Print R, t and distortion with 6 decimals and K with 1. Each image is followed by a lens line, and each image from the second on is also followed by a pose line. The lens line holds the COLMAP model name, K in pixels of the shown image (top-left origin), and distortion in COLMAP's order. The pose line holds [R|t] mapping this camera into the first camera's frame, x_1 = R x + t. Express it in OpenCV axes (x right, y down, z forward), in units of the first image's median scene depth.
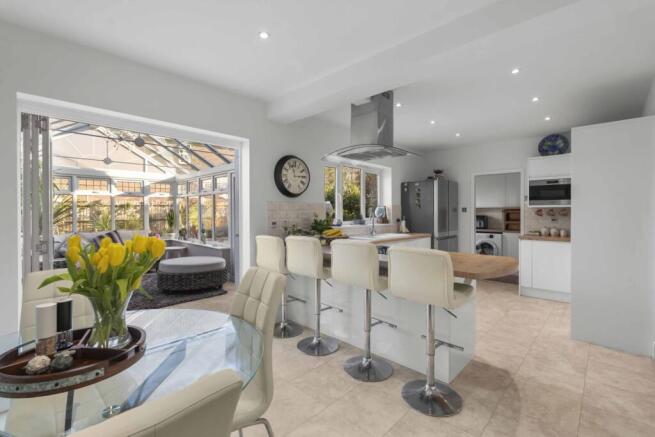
lens RADIAL K [[296.1, 0, 327.6], [0, 296.1, 212.5], [0, 0, 1]] dist [-0.001457, -0.000192]
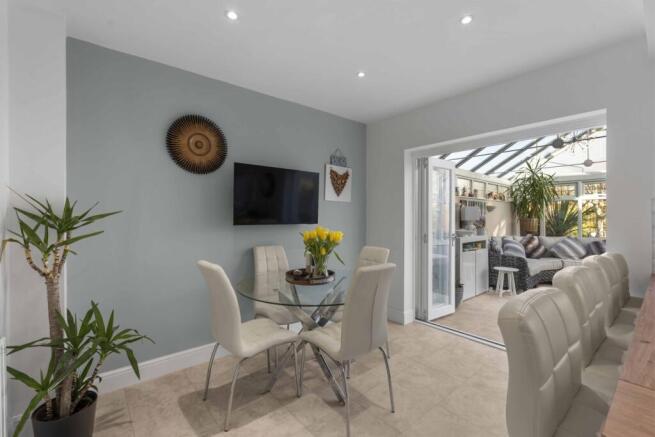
lens RADIAL K [[290.1, 0, 328.3], [0, 290.1, 213.9], [0, 0, 1]] dist [0.001004, 0.000070]
pose [[-0.105945, -0.009930, -0.994322, 0.294058], [-0.002001, 0.999950, -0.009773, -0.000195], [0.994370, 0.000955, -0.105960, 0.293473]]
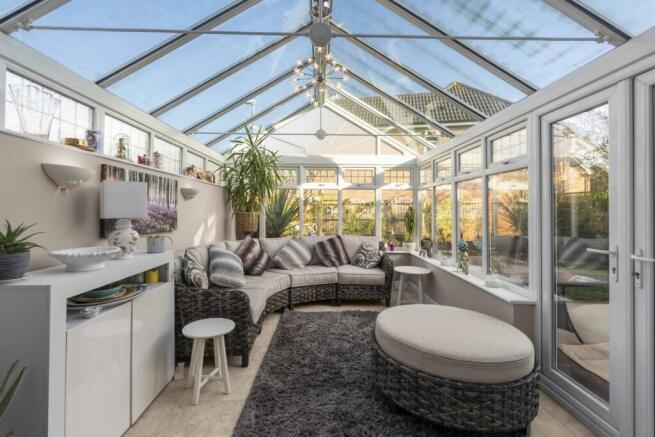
lens RADIAL K [[296.1, 0, 327.6], [0, 296.1, 212.5], [0, 0, 1]] dist [-0.001457, -0.000192]
pose [[0.707898, 0.010690, -0.706233, -0.277890], [-0.009117, 0.999940, 0.005997, -0.000653], [0.706255, 0.002194, 0.707954, 0.581180]]
